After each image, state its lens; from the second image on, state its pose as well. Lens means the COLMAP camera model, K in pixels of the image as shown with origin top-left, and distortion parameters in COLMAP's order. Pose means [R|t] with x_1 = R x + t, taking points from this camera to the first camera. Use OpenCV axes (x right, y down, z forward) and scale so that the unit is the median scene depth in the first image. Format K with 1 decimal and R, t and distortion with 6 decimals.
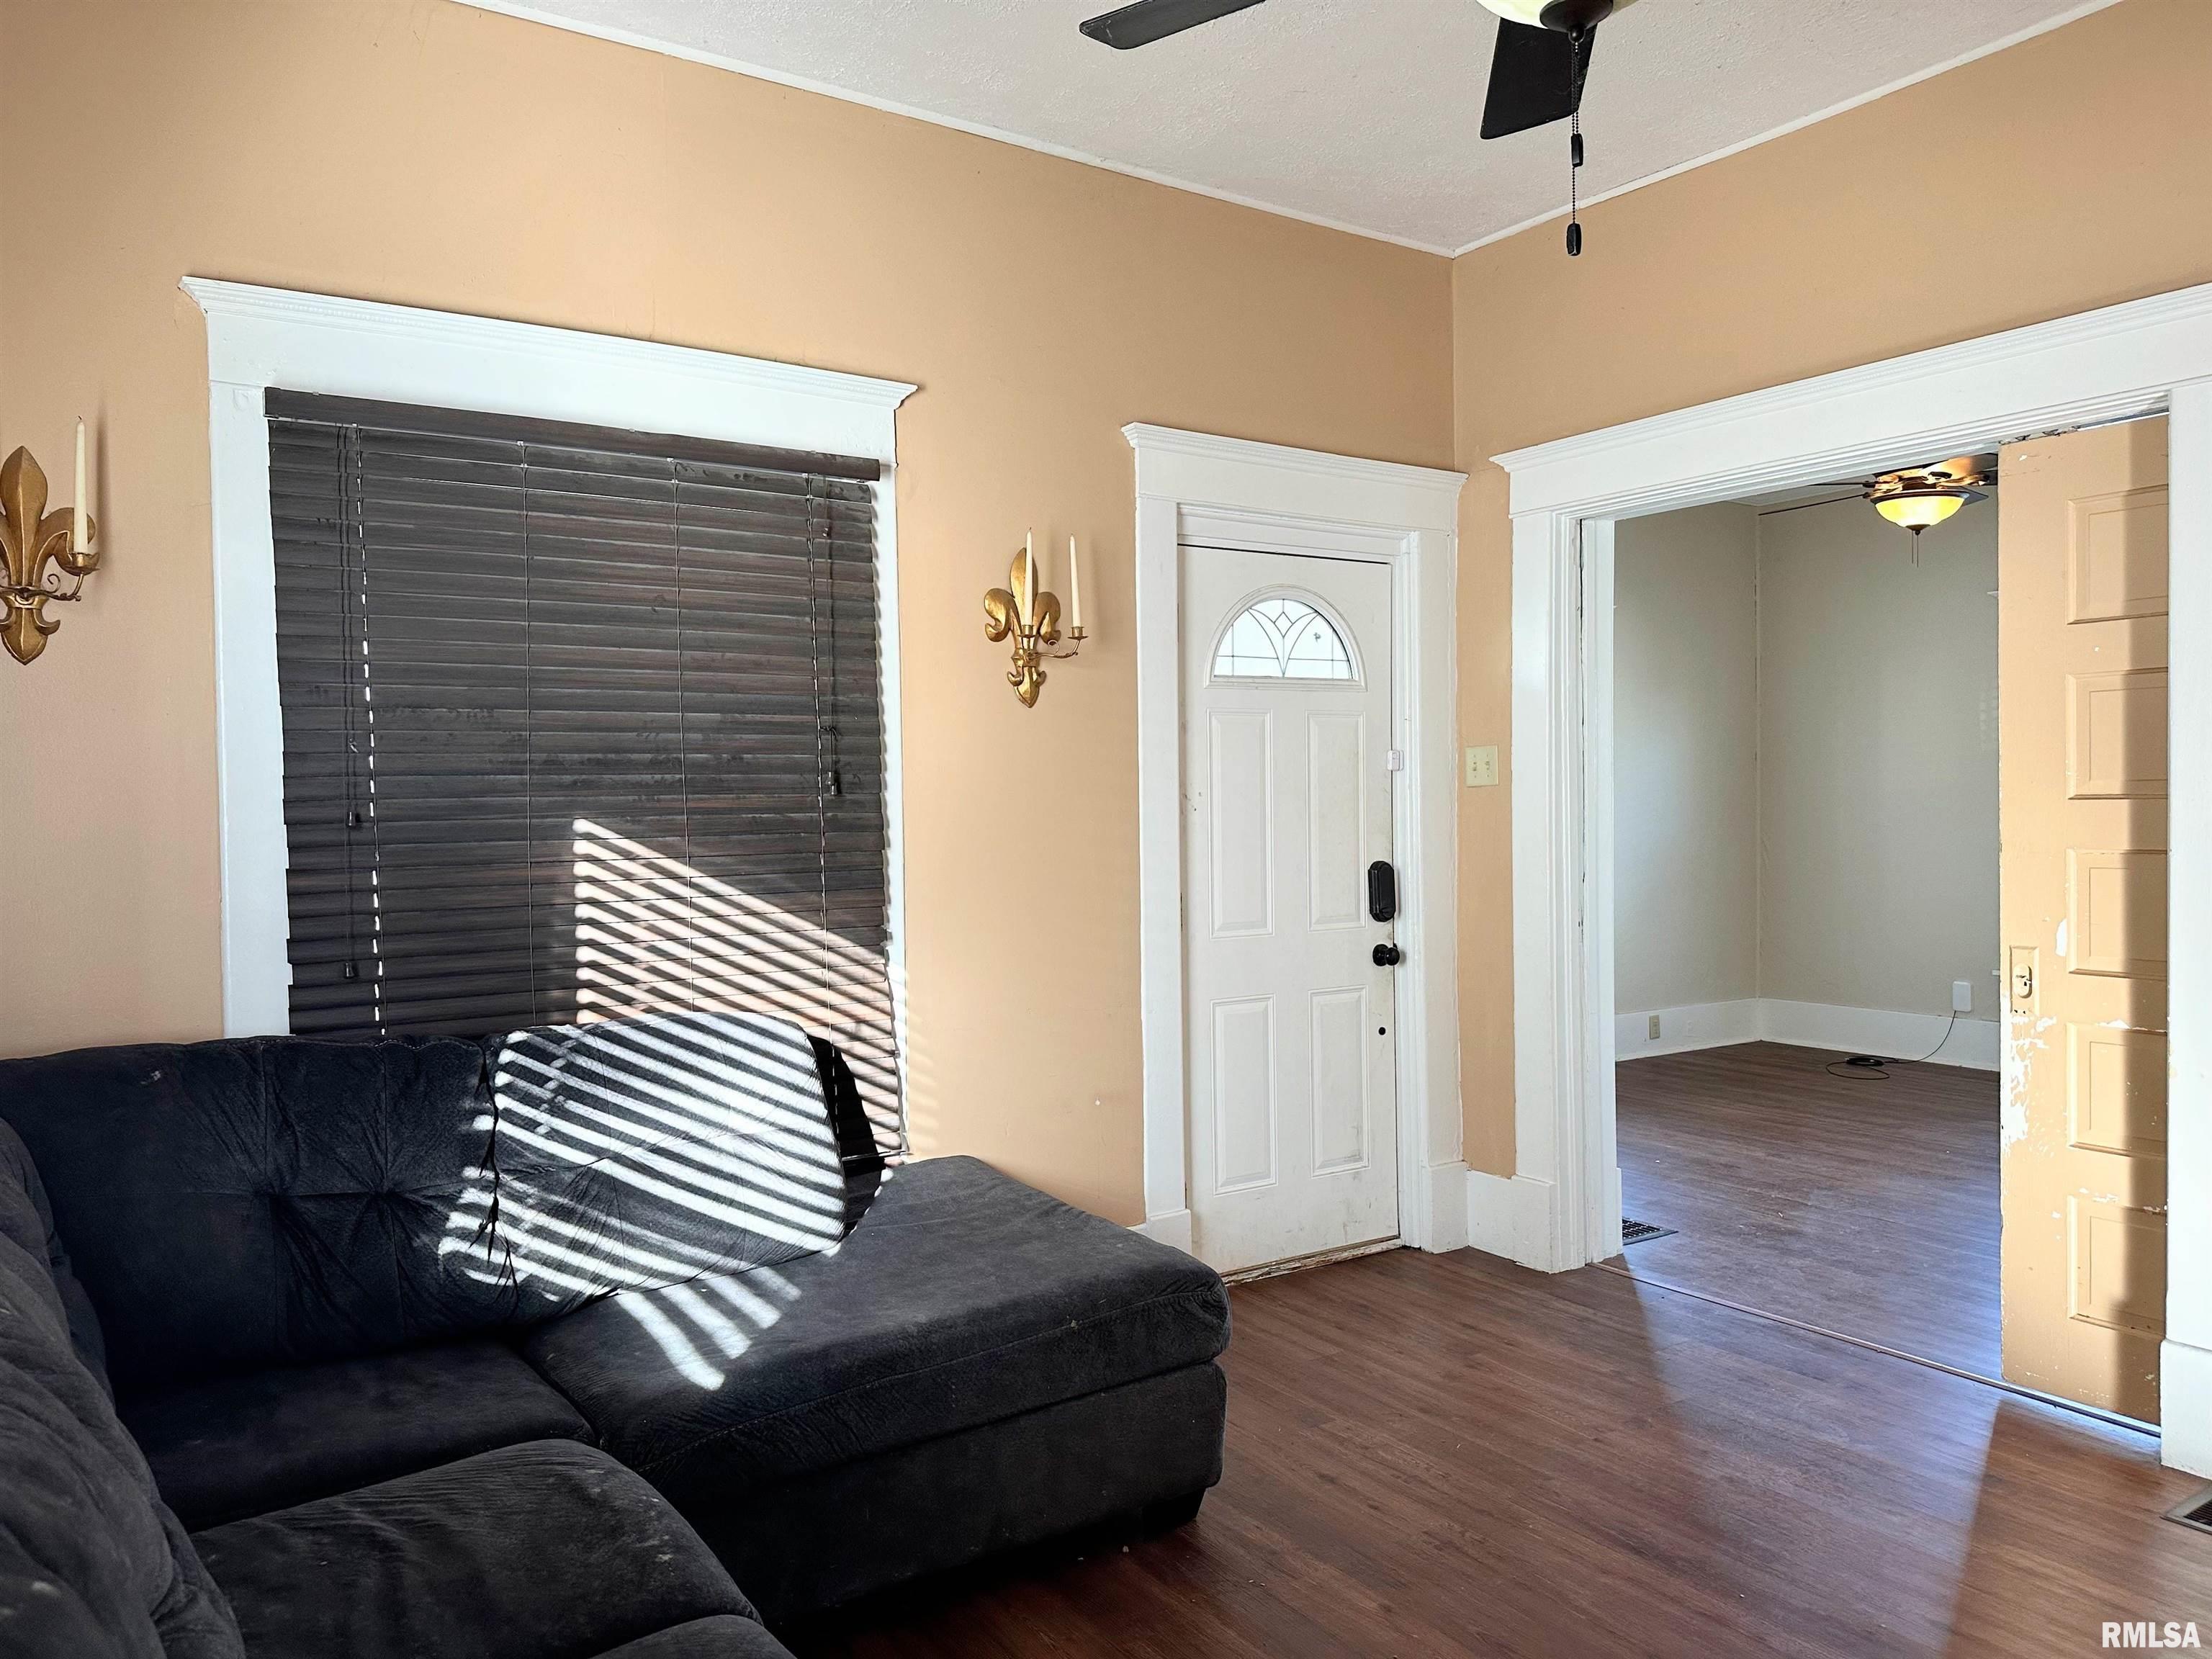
lens RADIAL K [[1543.7, 0, 1100.8], [0, 1543.7, 829.5], [0, 0, 1]] dist [0.048818, -0.062071]
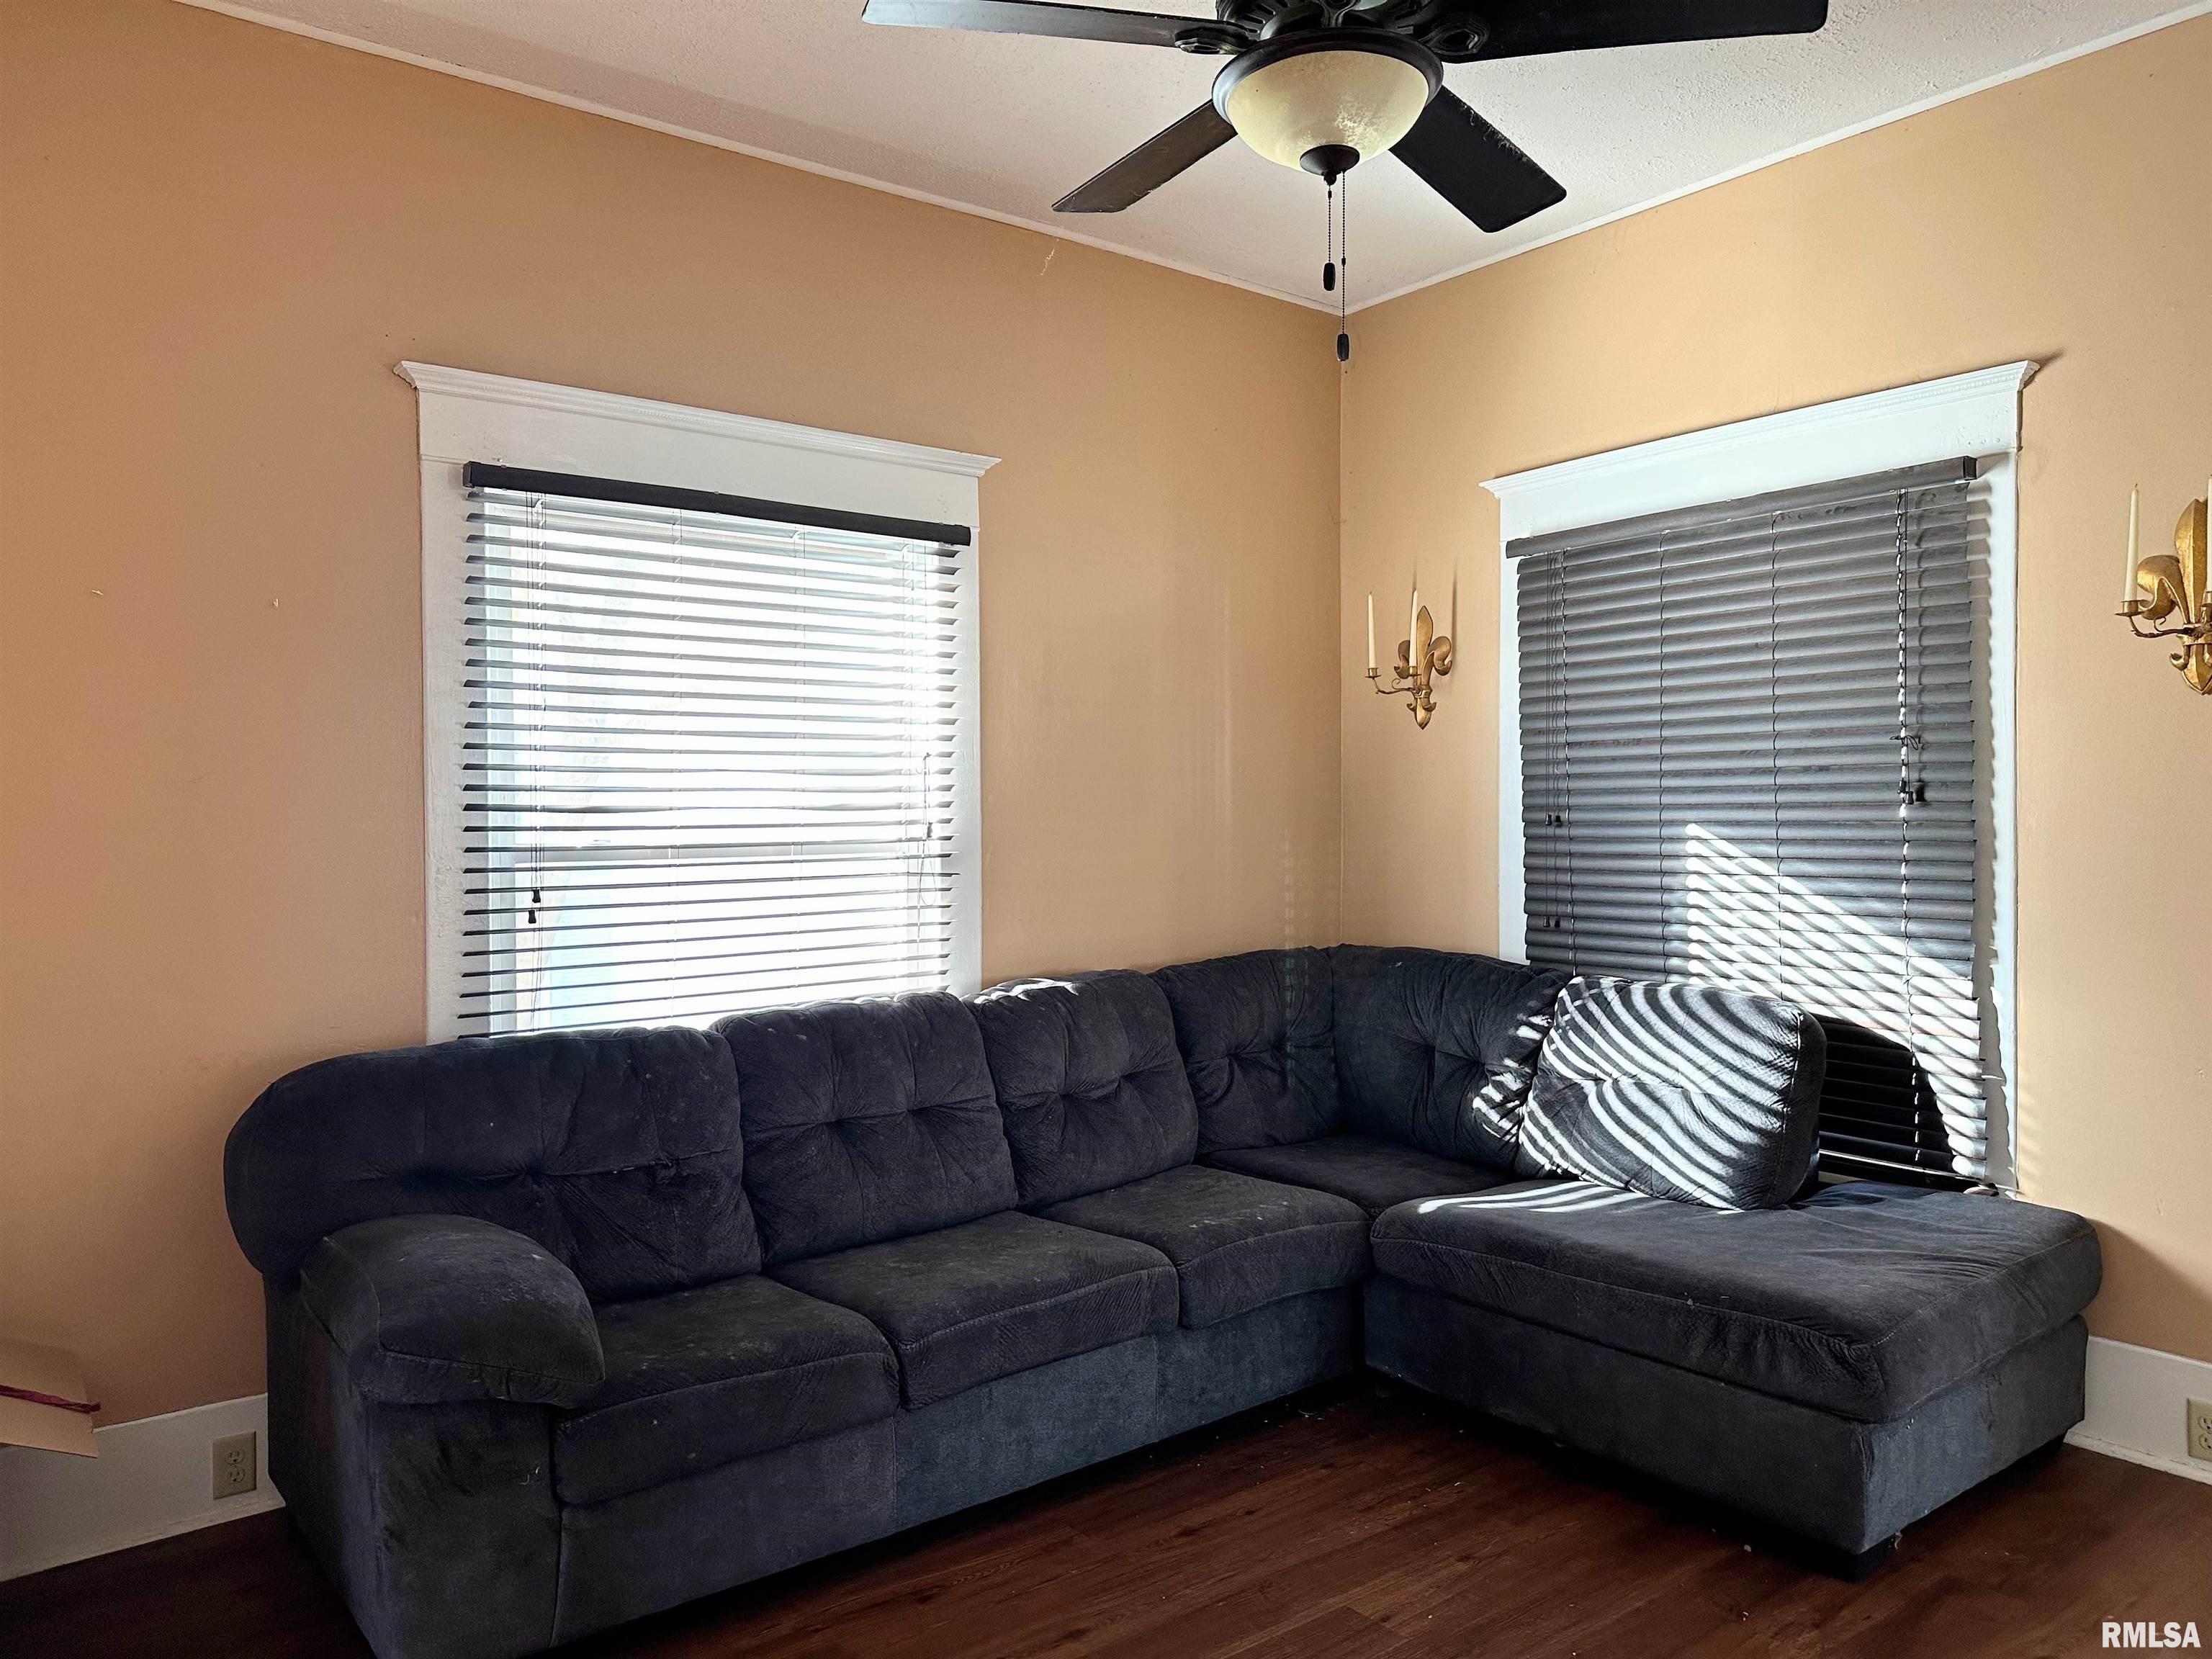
lens RADIAL K [[1573.8, 0, 1118.9], [0, 1573.8, 831.7], [0, 0, 1]] dist [0.187734, -0.400382]
pose [[0.070512, 0.024295, -0.997215, 0.739854], [-0.016854, 0.999590, 0.023161, -0.017773], [0.997369, 0.015174, 0.070893, 0.366343]]
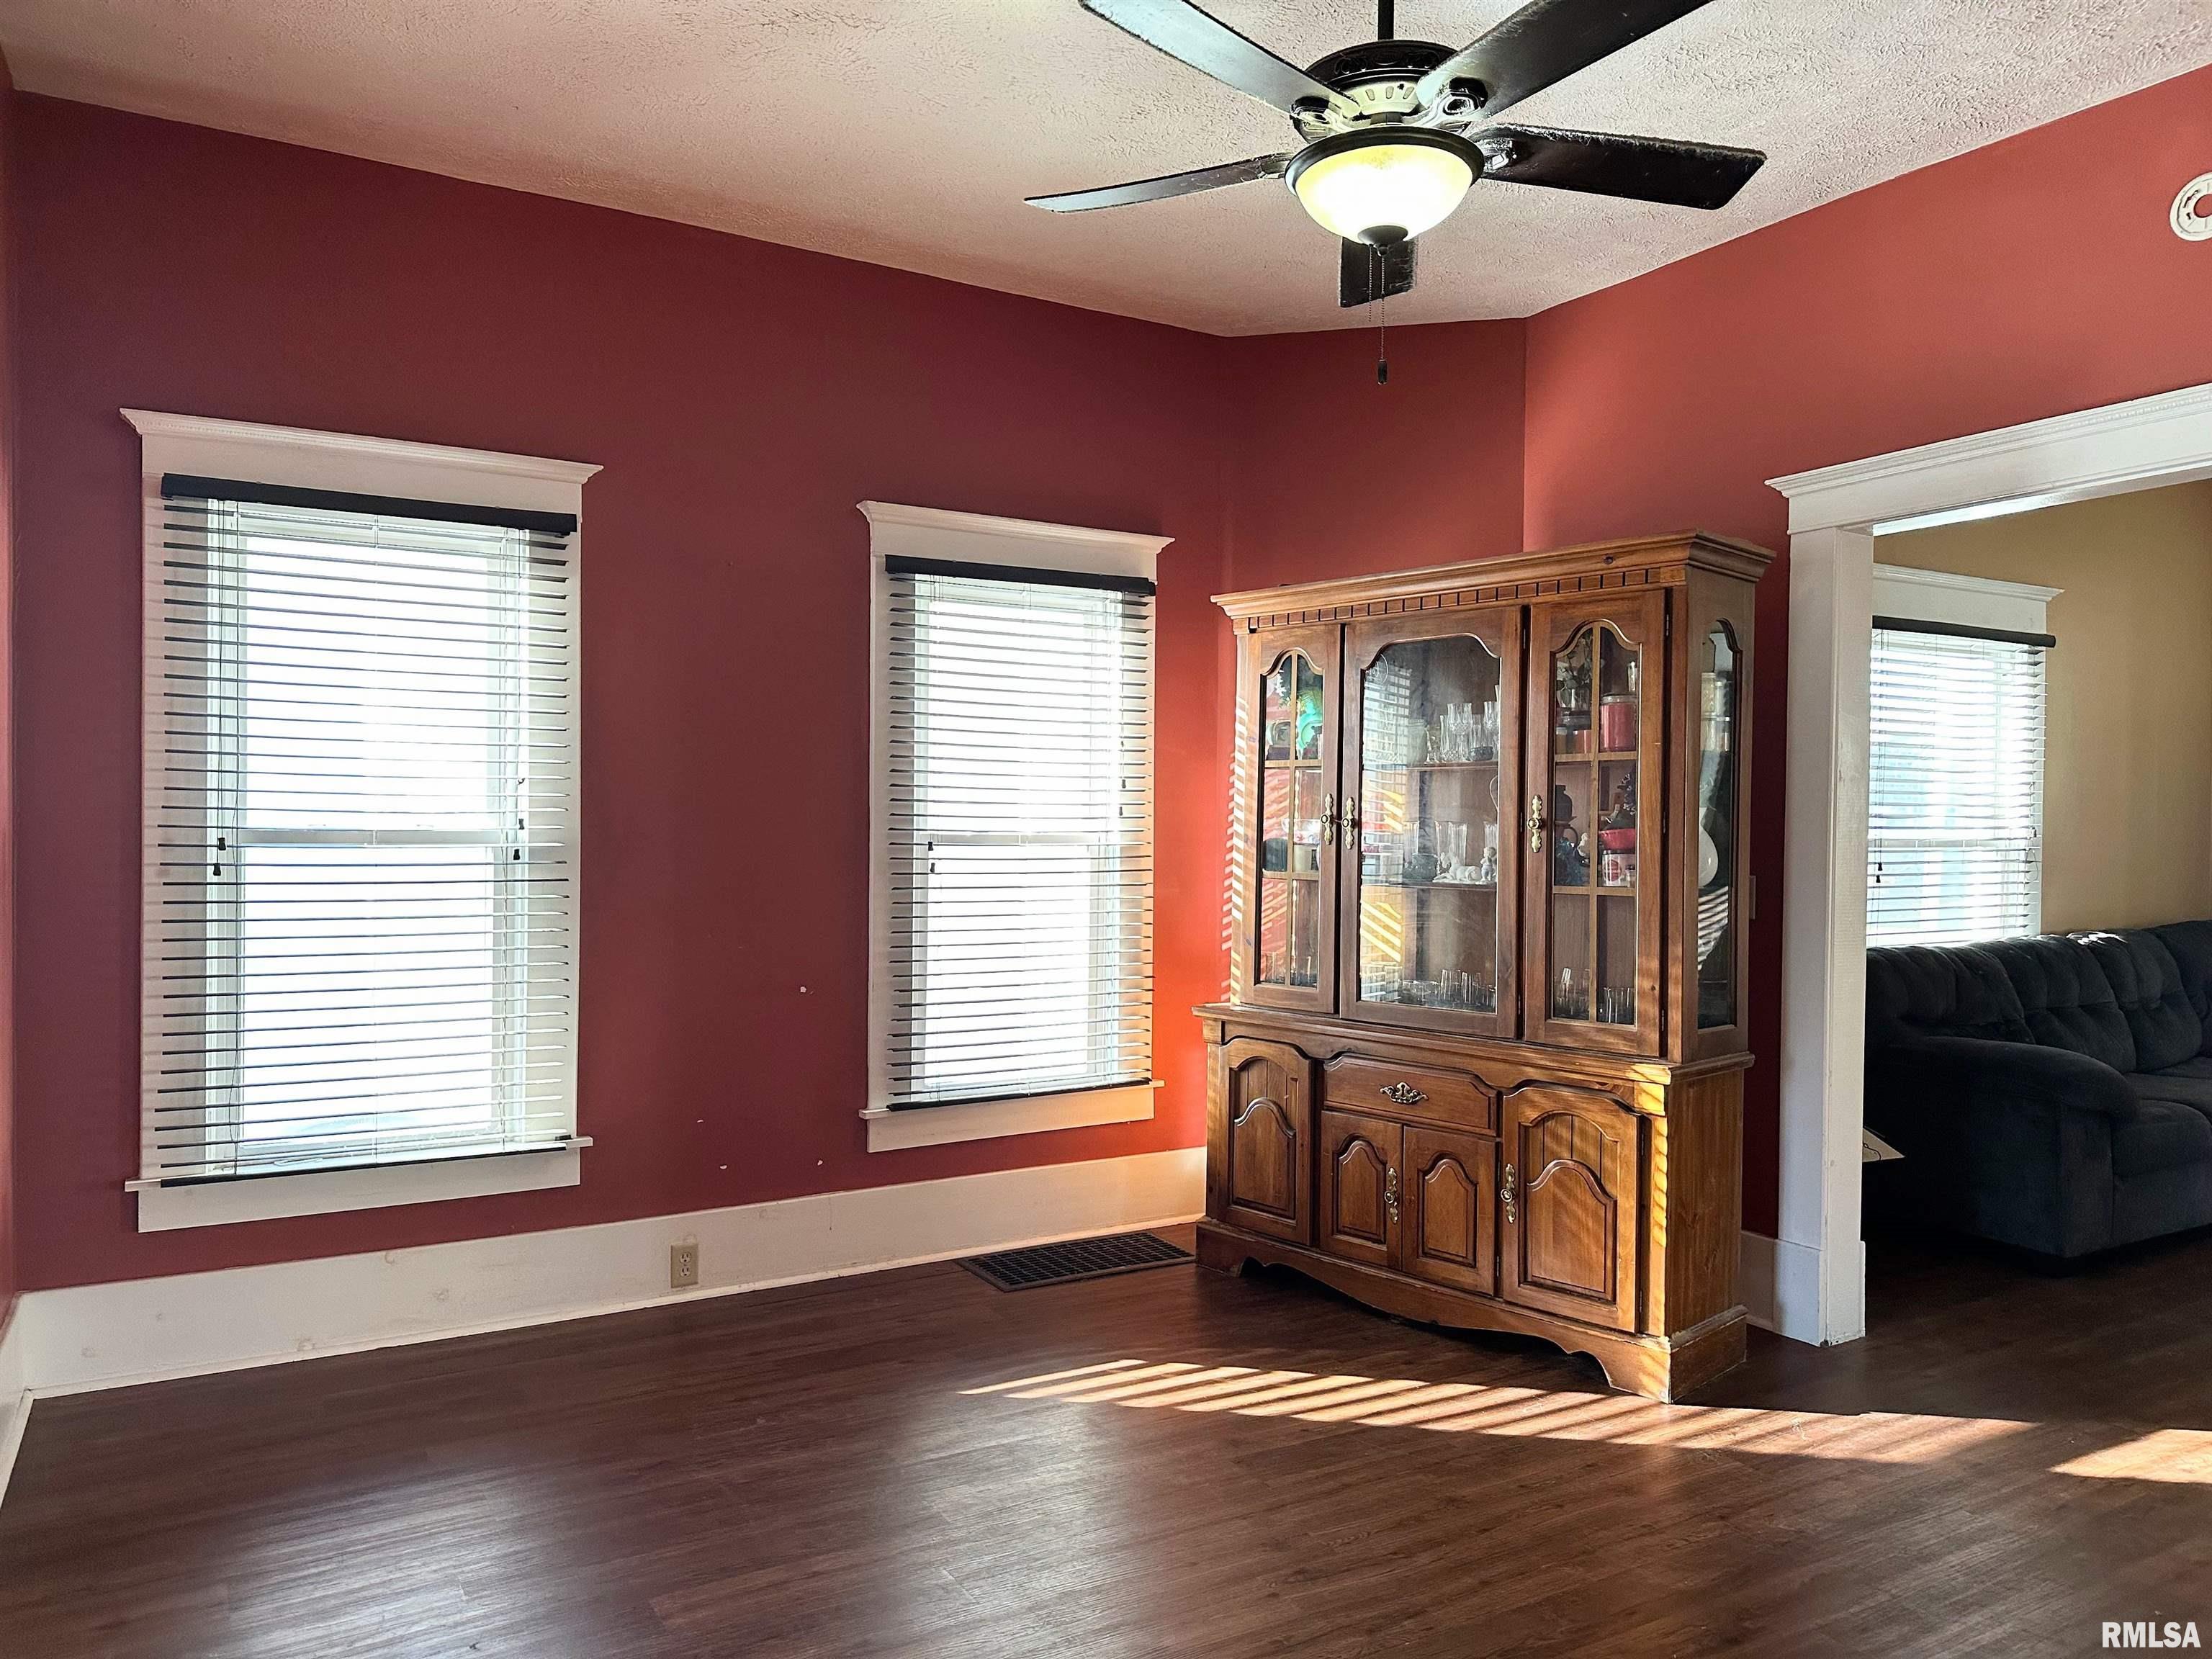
lens RADIAL K [[1564.9, 0, 1095.2], [0, 1564.9, 824.0], [0, 0, 1]] dist [0.092177, -0.146500]
pose [[-0.067216, 0.012789, -0.997656, 1.354984], [-0.029347, 0.999460, 0.014789, 0.002763], [0.997307, 0.030273, -0.066804, -0.513840]]
